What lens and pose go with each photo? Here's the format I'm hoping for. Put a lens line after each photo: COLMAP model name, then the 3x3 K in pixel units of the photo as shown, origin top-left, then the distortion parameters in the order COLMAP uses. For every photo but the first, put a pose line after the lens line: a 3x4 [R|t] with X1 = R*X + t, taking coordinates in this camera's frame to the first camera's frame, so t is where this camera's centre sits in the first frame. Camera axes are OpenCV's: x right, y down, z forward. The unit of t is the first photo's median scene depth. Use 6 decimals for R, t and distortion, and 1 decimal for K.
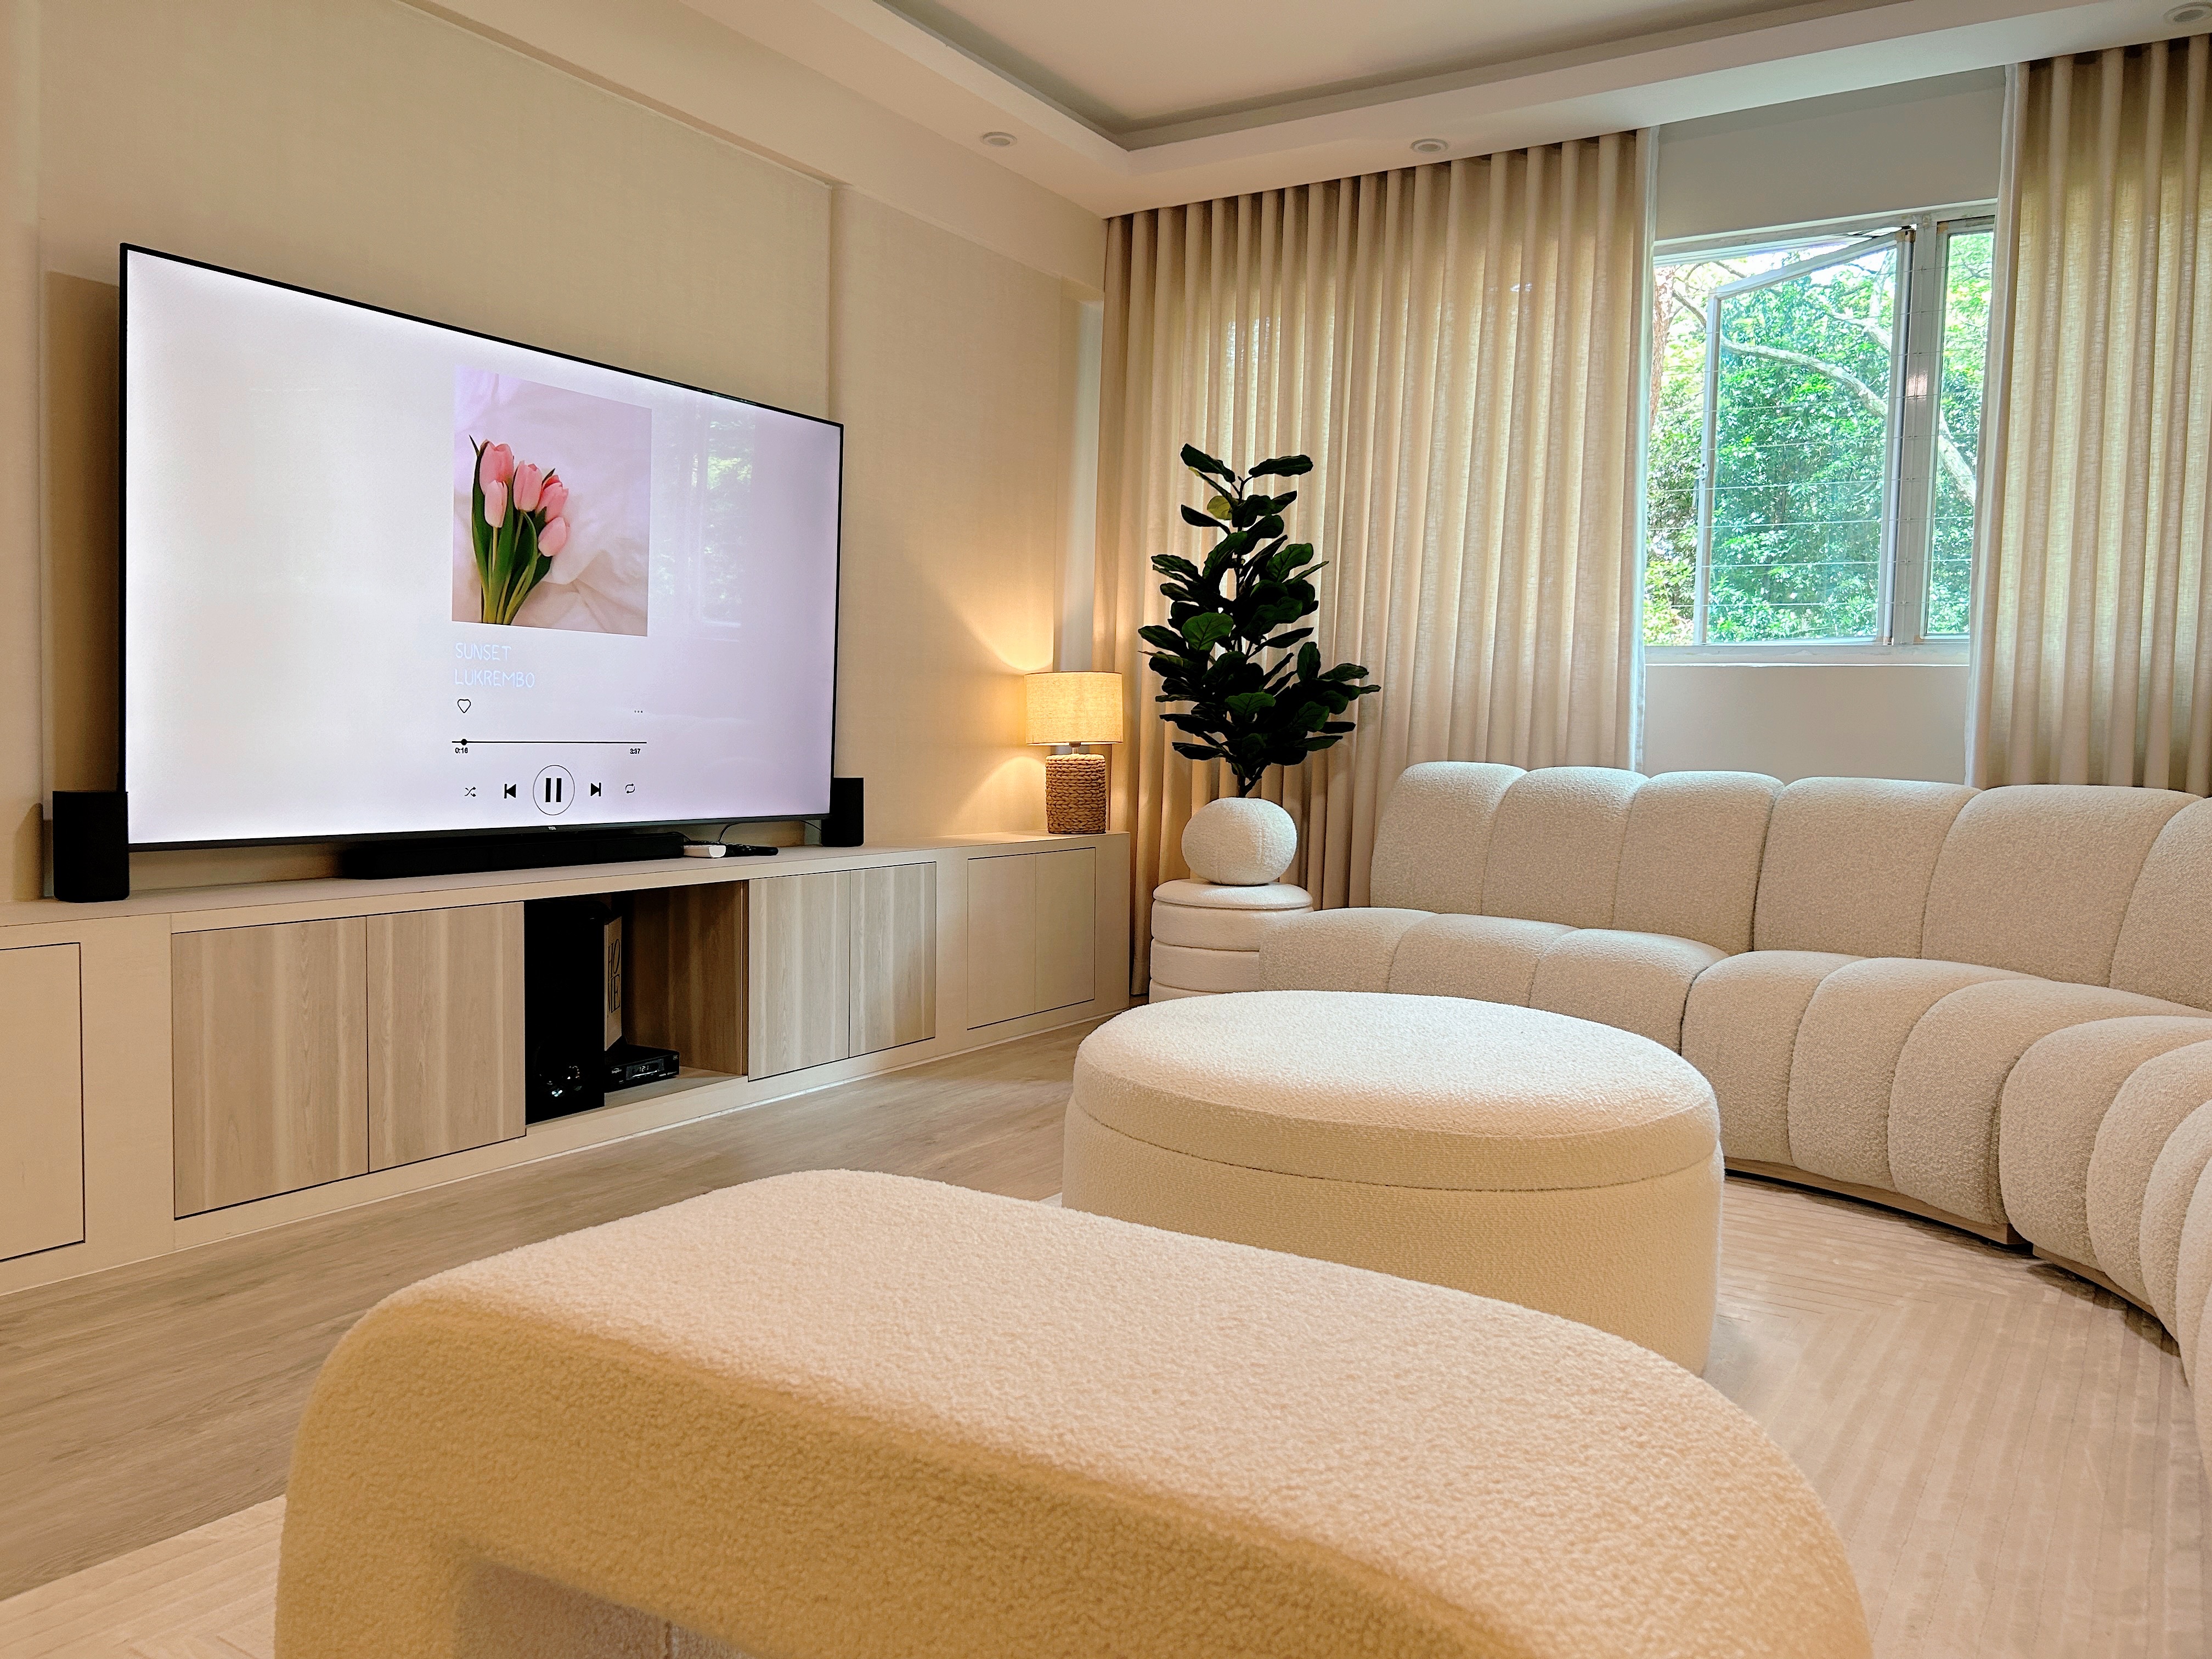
lens RADIAL K [[1686.6, 0, 1105.0], [0, 1686.6, 829.5], [0, 0, 1]] dist [0.027681, -0.016692]
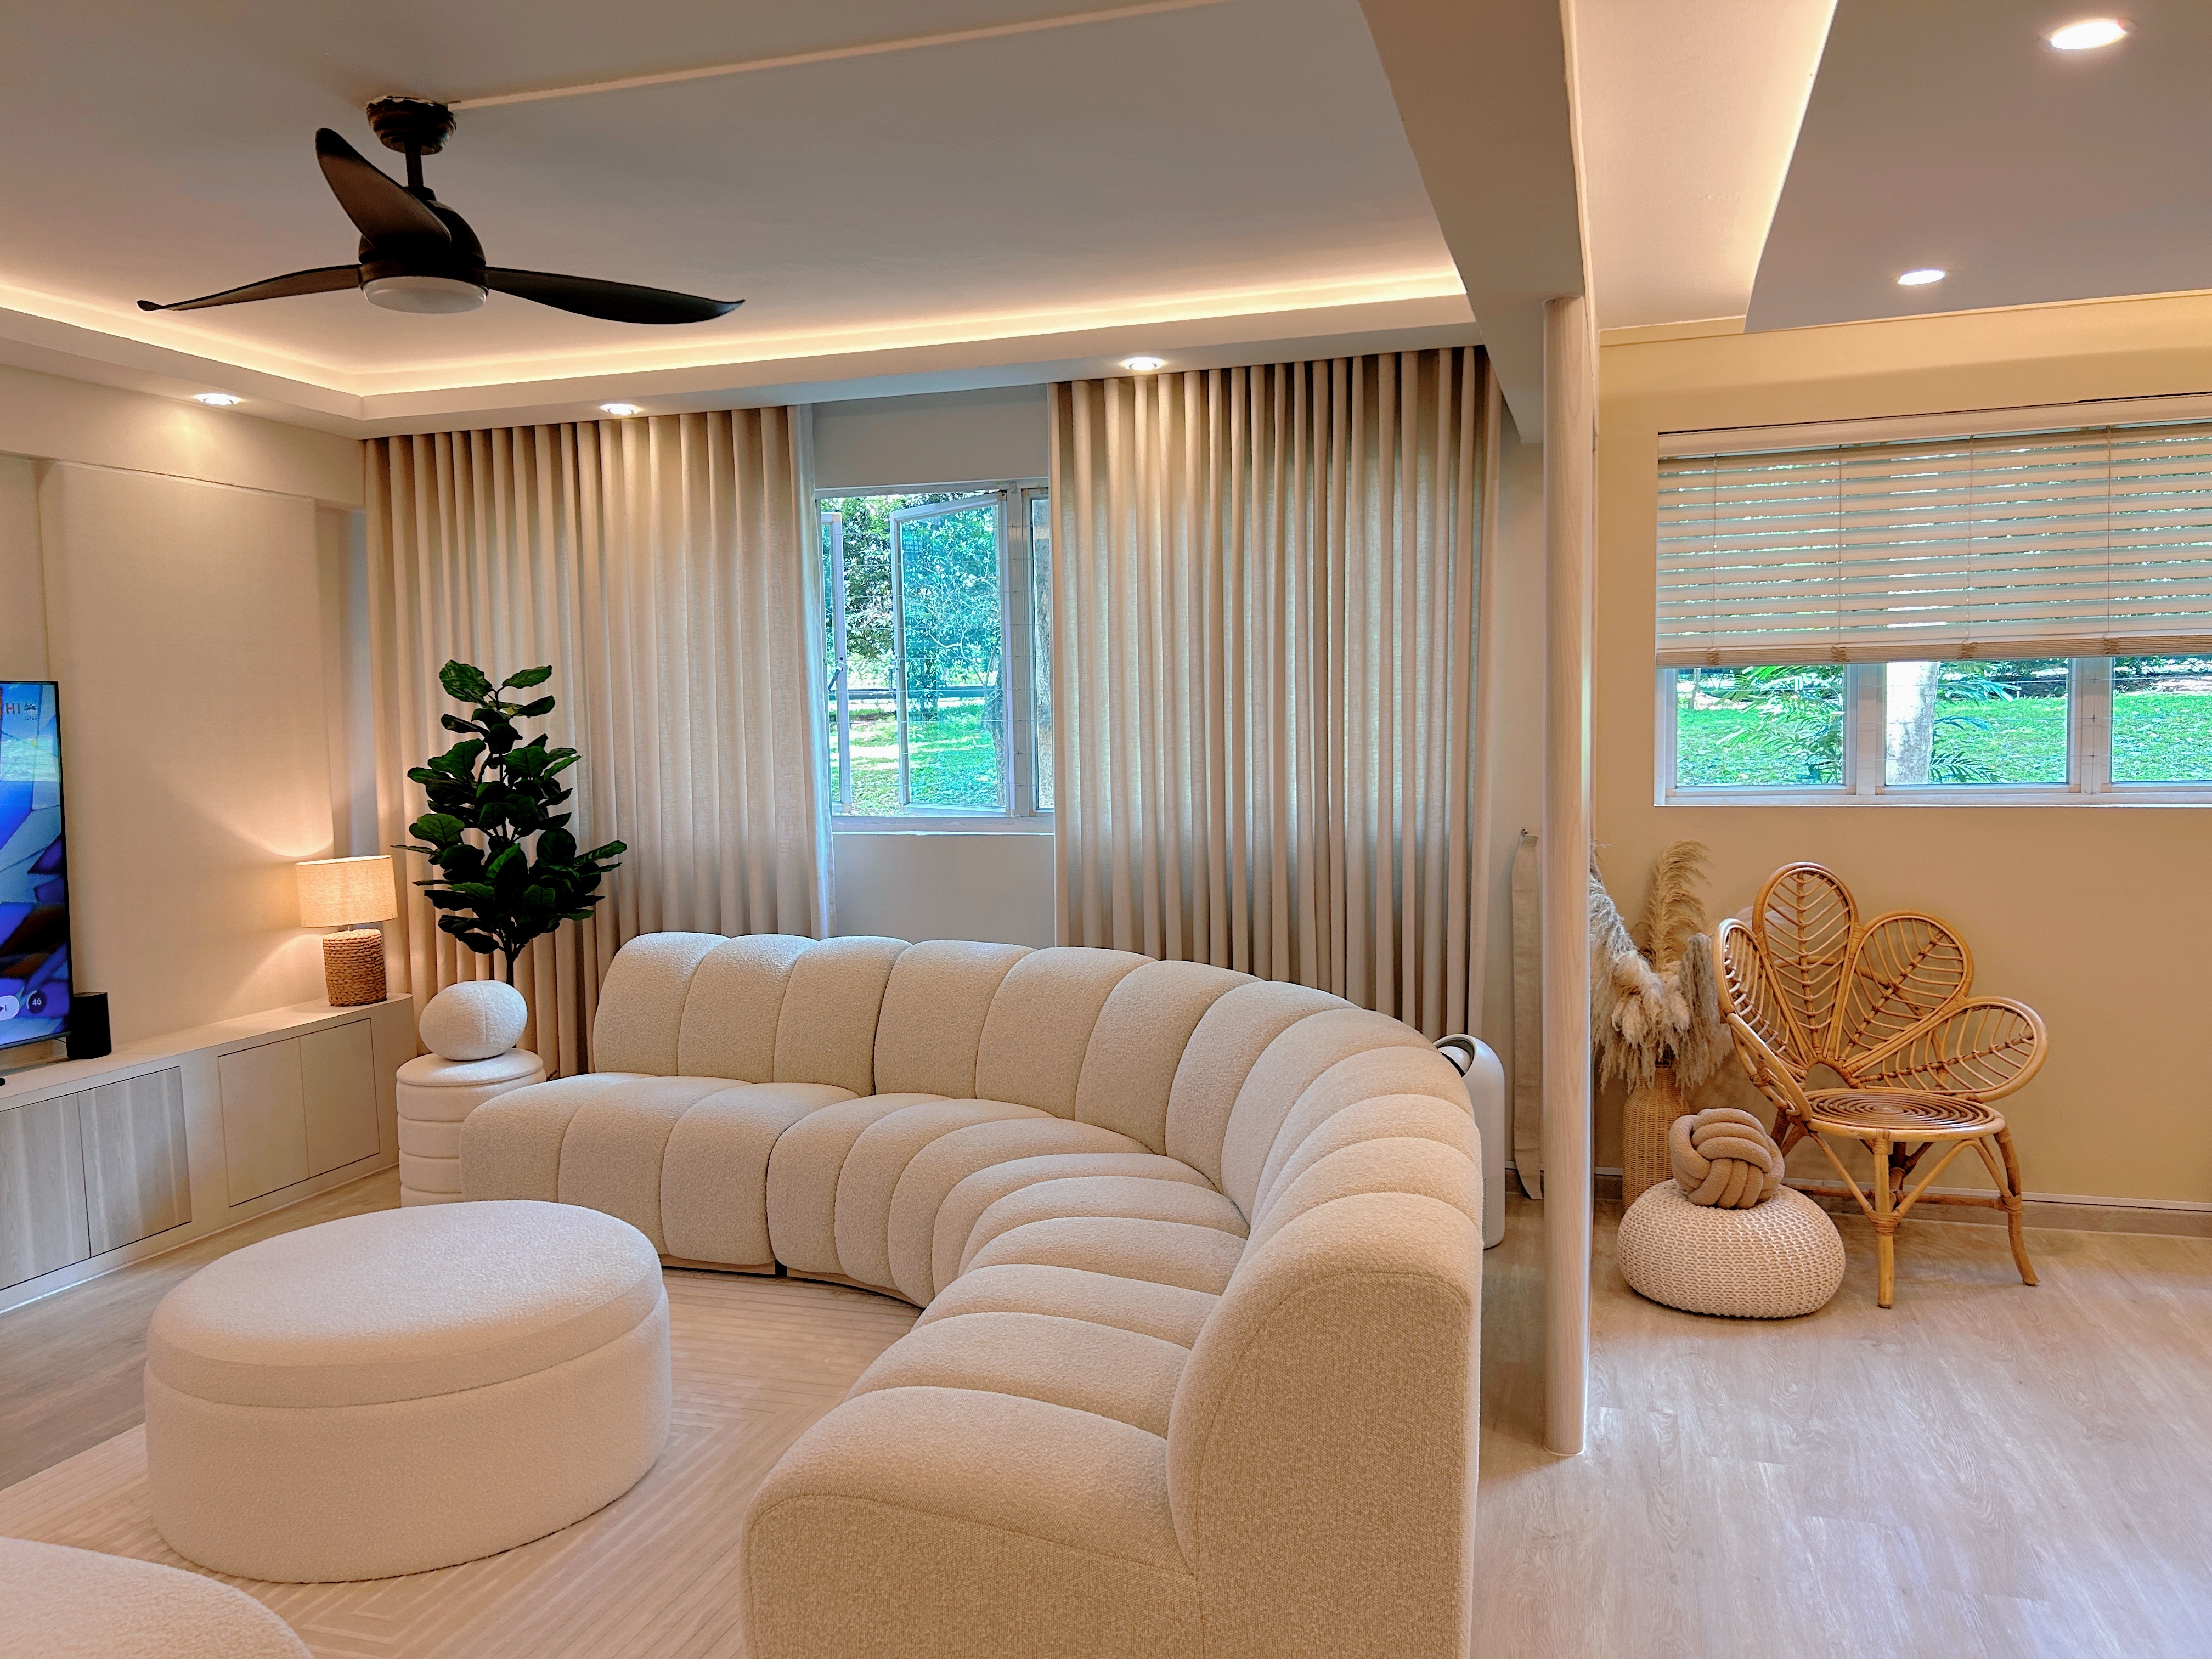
lens RADIAL K [[1686.6, 0, 1108.4], [0, 1686.6, 827.0], [0, 0, 1]] dist [0.027681, -0.016692]
pose [[0.962980, -0.059603, 0.262900, 0.205308], [0.058550, 0.998214, 0.011845, -0.116004], [-0.263137, 0.003986, 0.964750, -0.248543]]
